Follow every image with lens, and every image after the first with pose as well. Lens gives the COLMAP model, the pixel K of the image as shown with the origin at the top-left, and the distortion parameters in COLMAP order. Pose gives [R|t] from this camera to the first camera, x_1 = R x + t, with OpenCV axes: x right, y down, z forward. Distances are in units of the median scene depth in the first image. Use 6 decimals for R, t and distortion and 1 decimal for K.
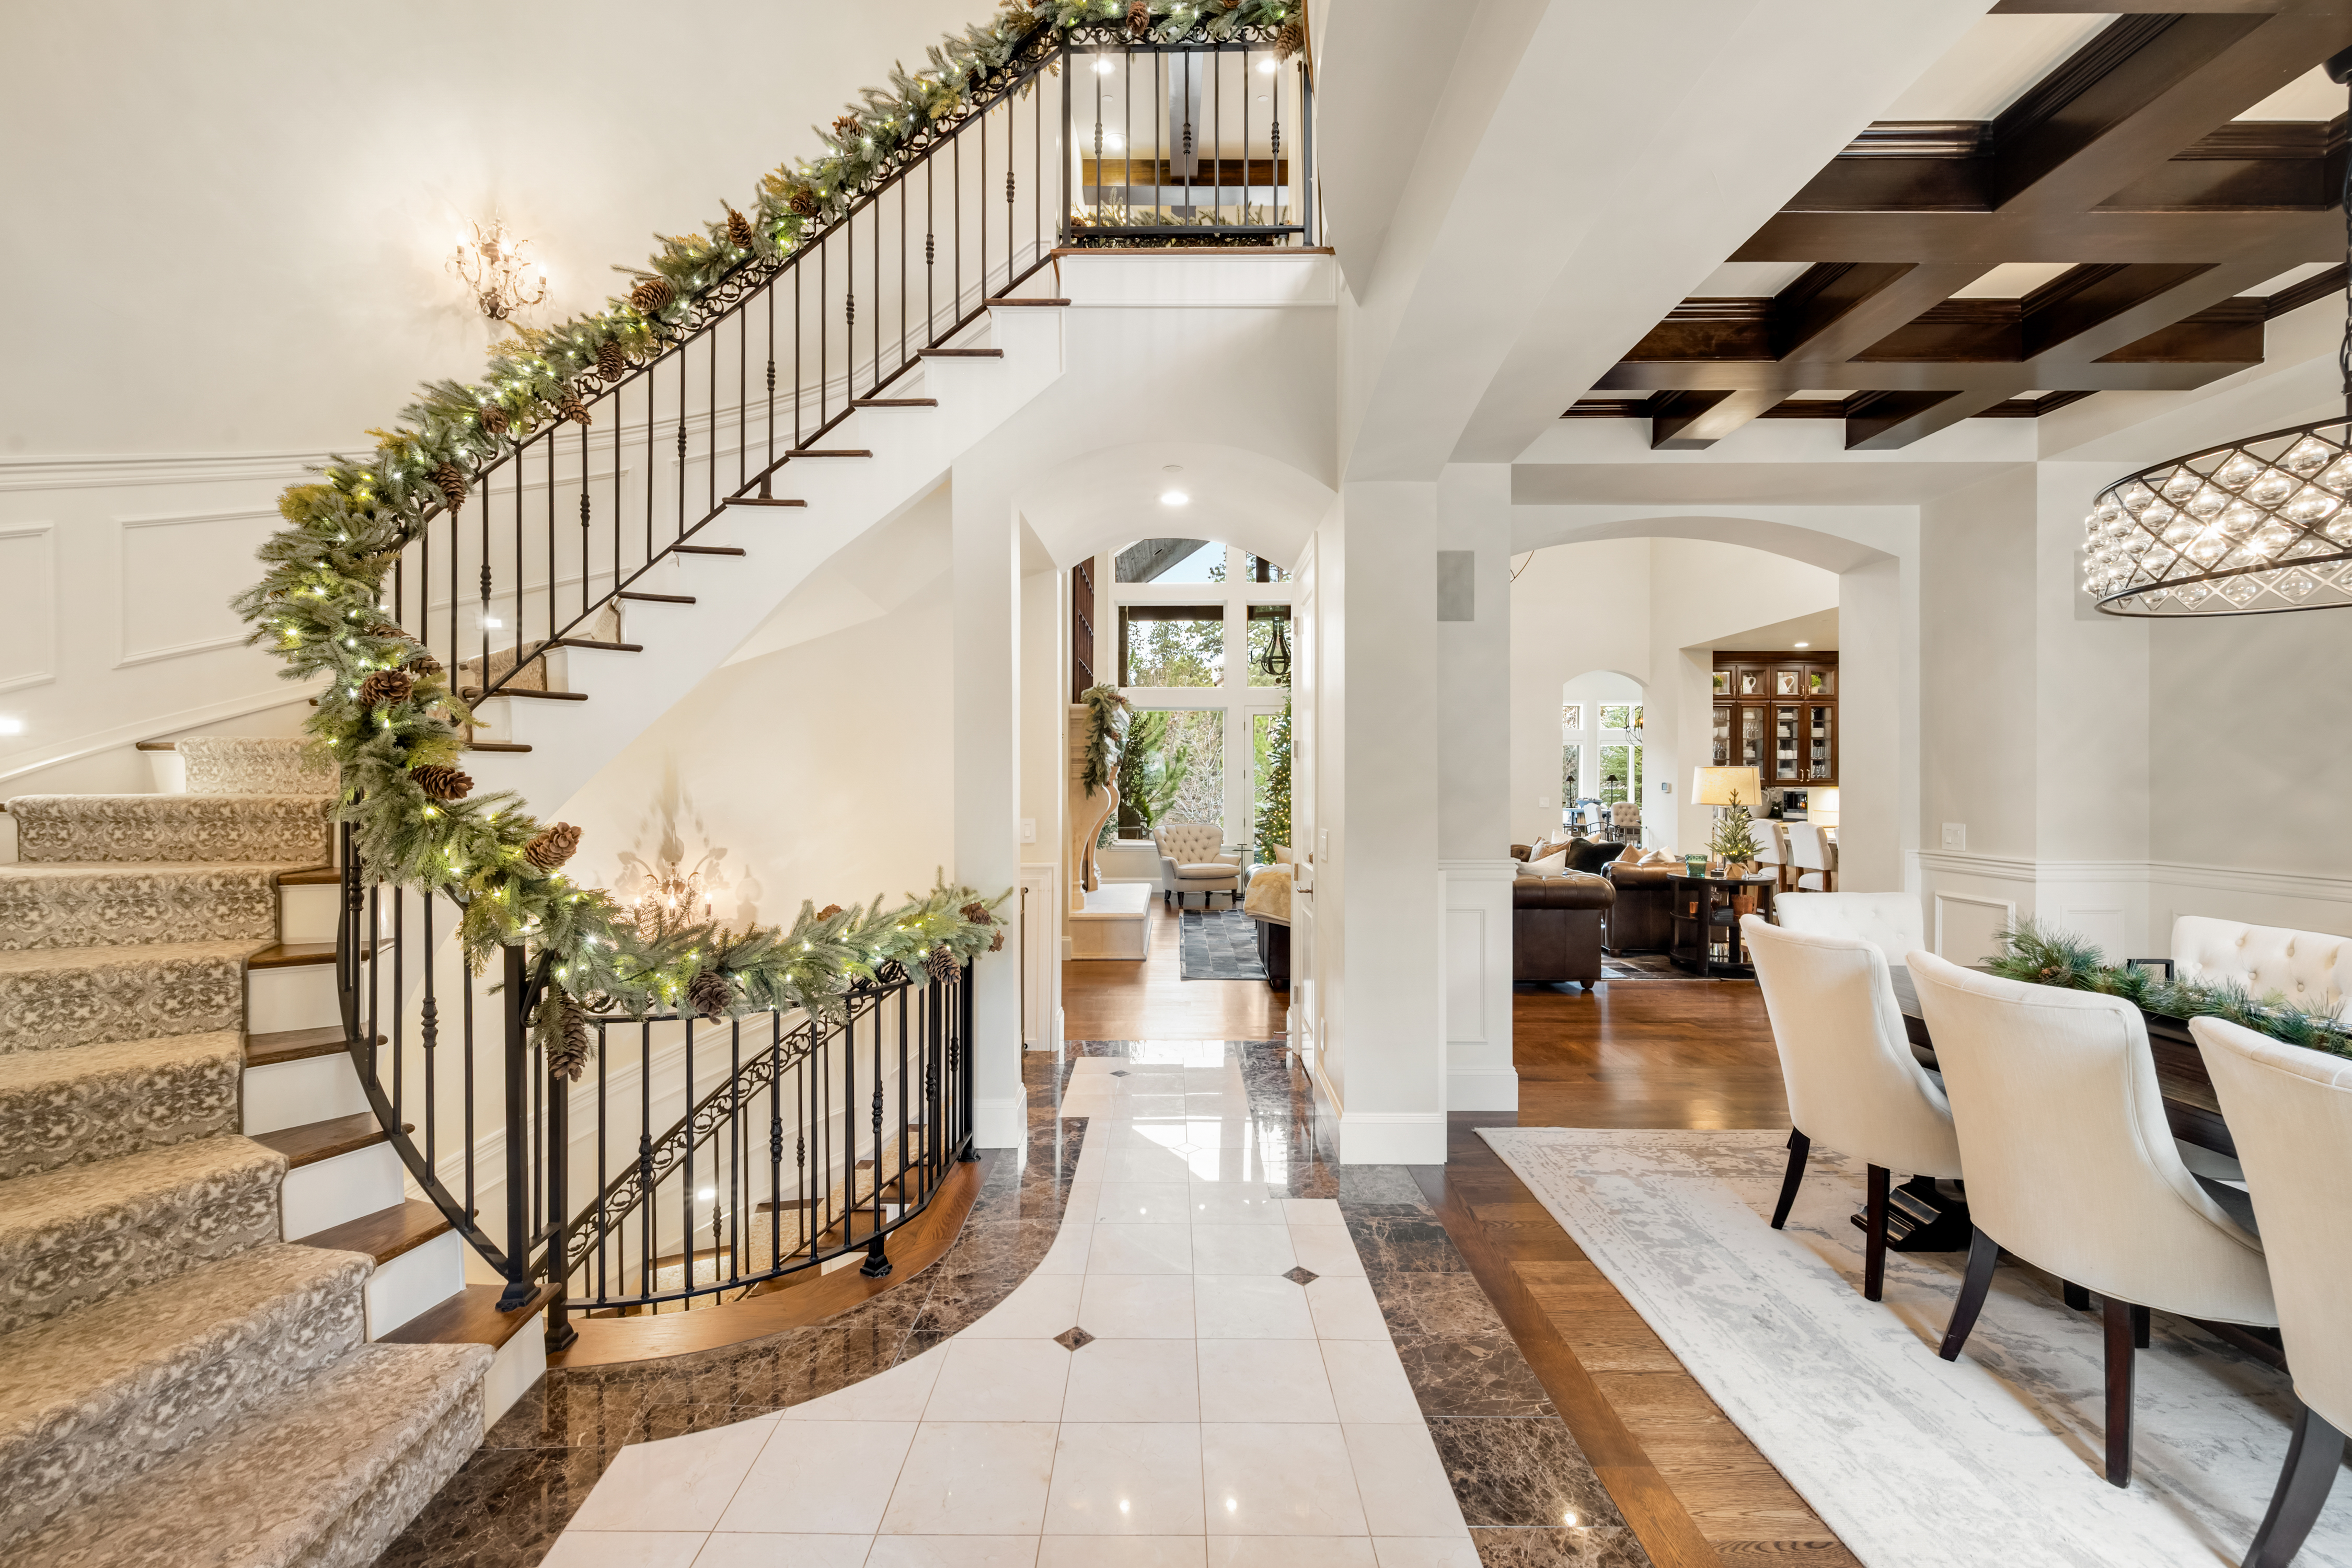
lens RADIAL K [[951.4, 0, 1176.4], [0, 951.4, 779.4], [0, 0, 1]] dist [-0.000578, -0.000021]
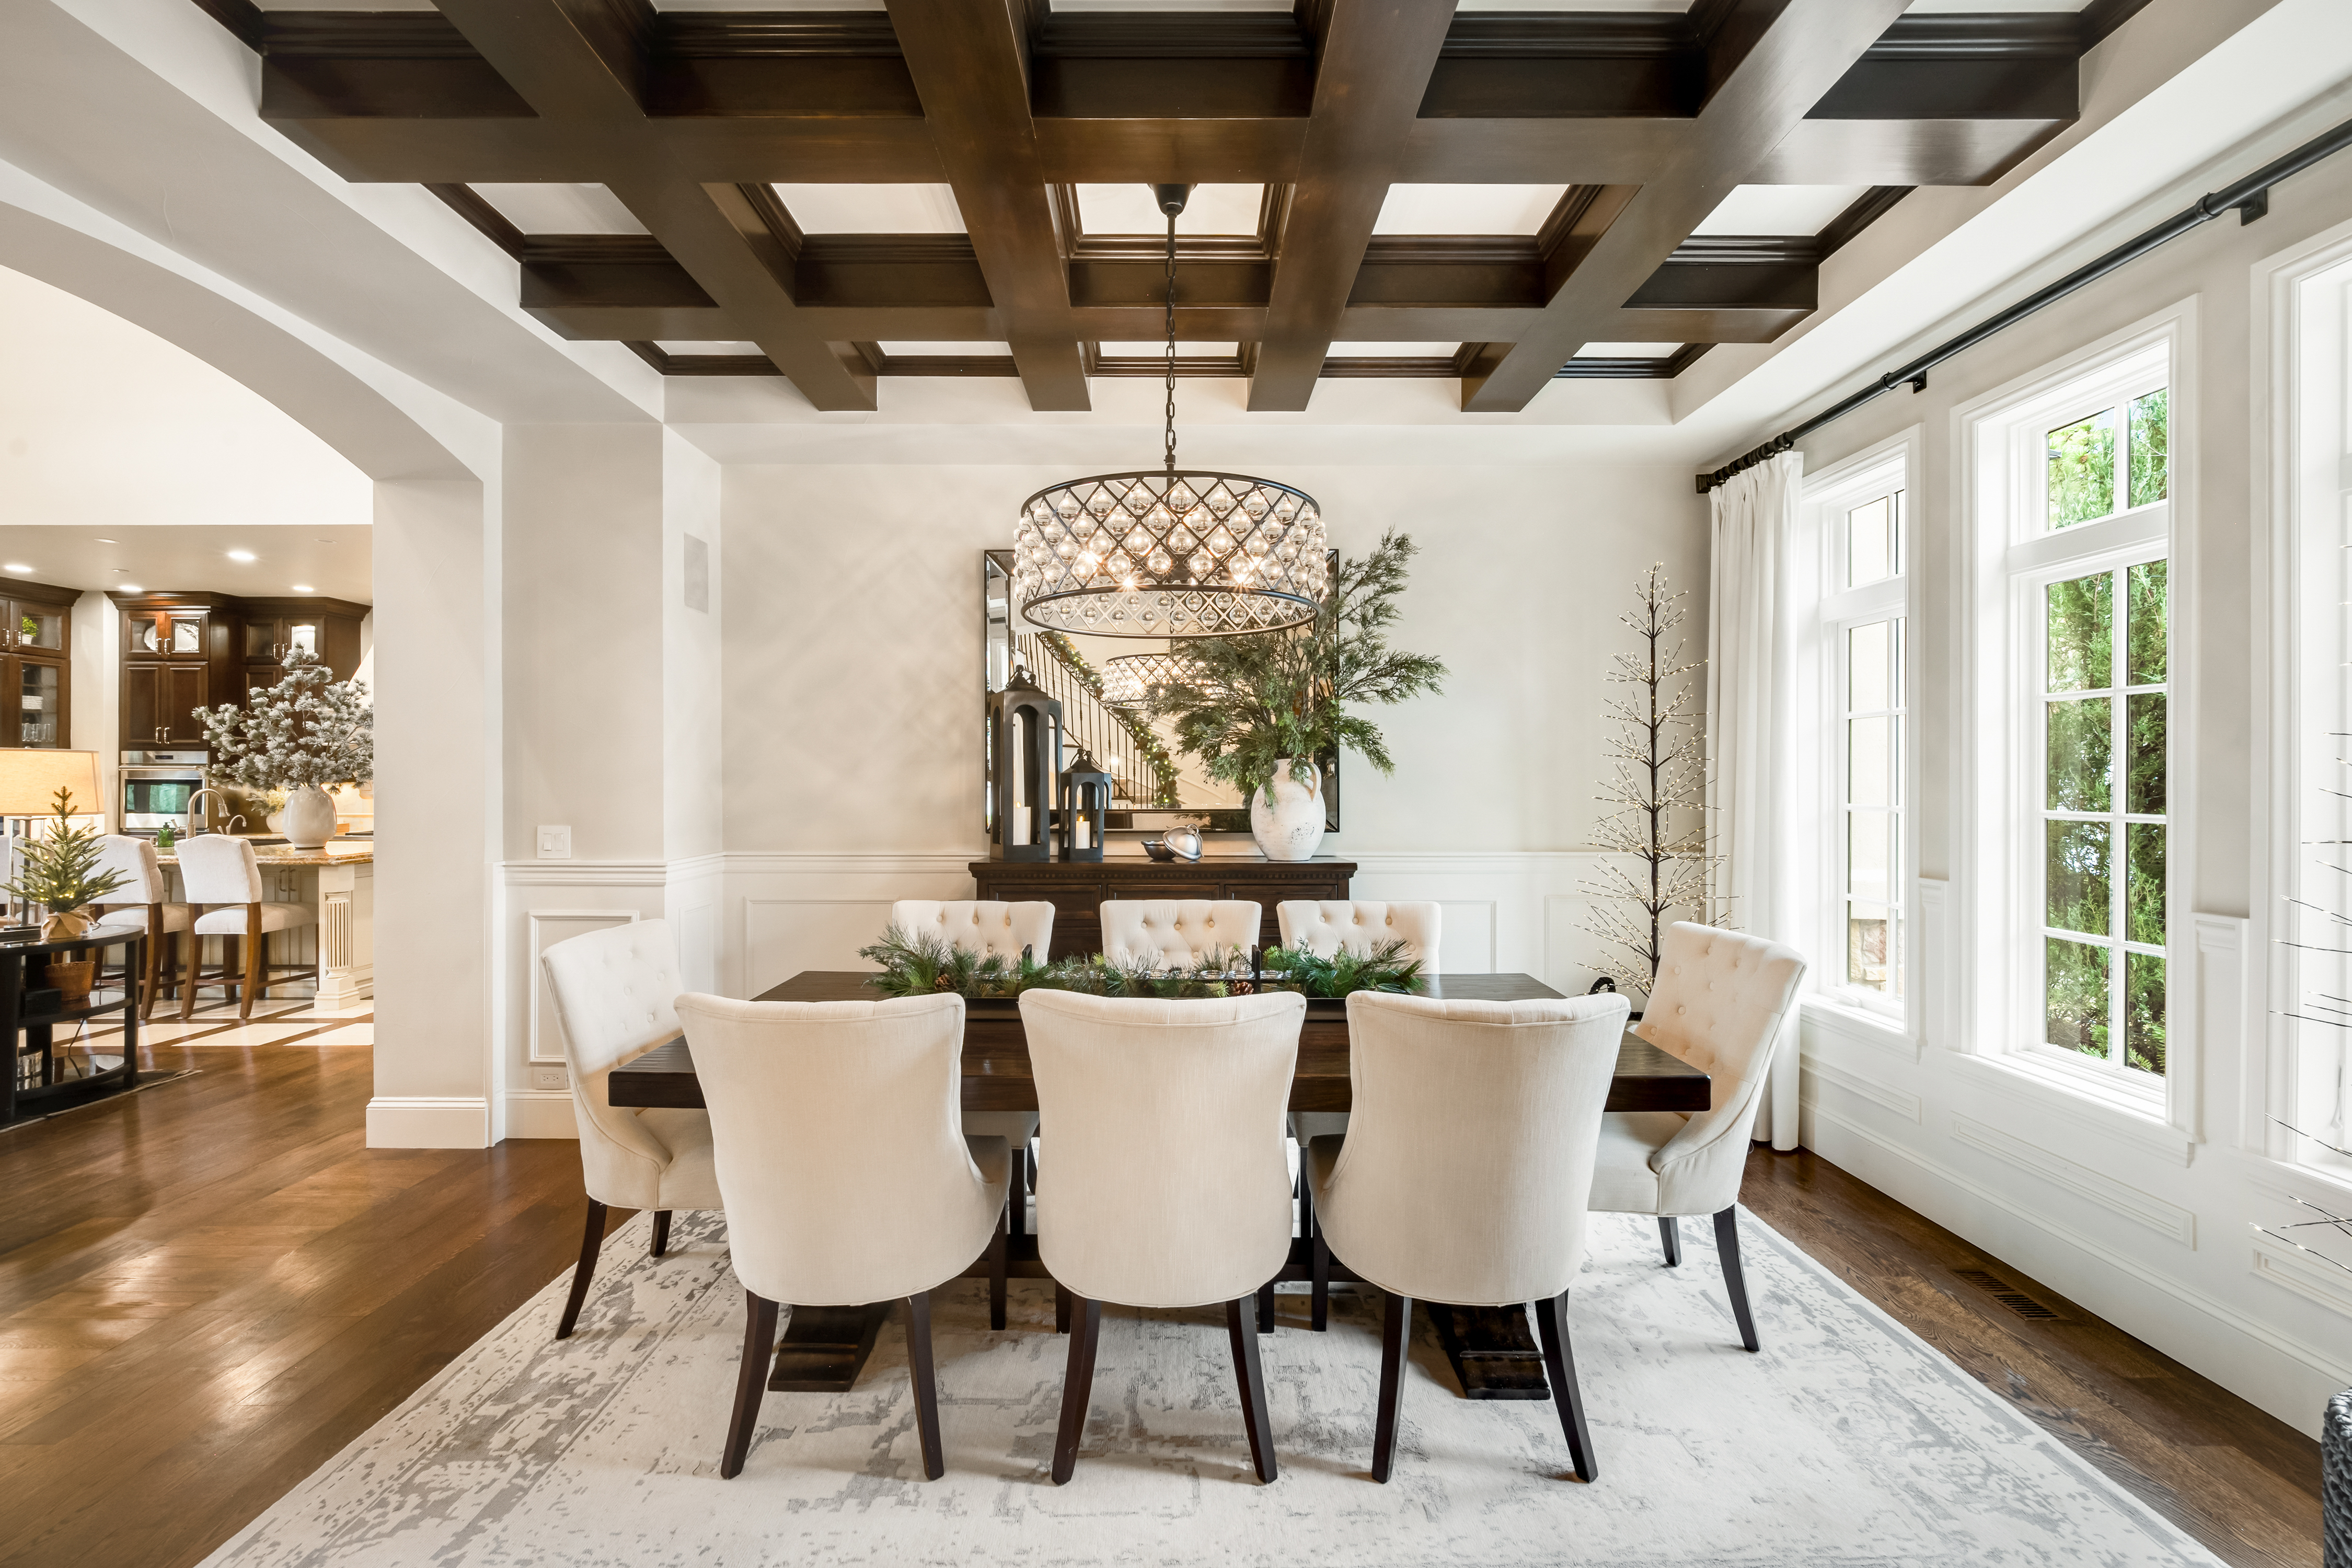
lens RADIAL K [[951.4, 0, 1174.8], [0, 951.4, 774.8], [0, 0, 1]] dist [-0.000578, -0.000021]
pose [[0.002935, 0.002057, 0.999994, -0.004049], [-0.003893, 0.999990, -0.002045, 0.001964], [-0.999988, -0.003887, 0.002943, 0.508398]]
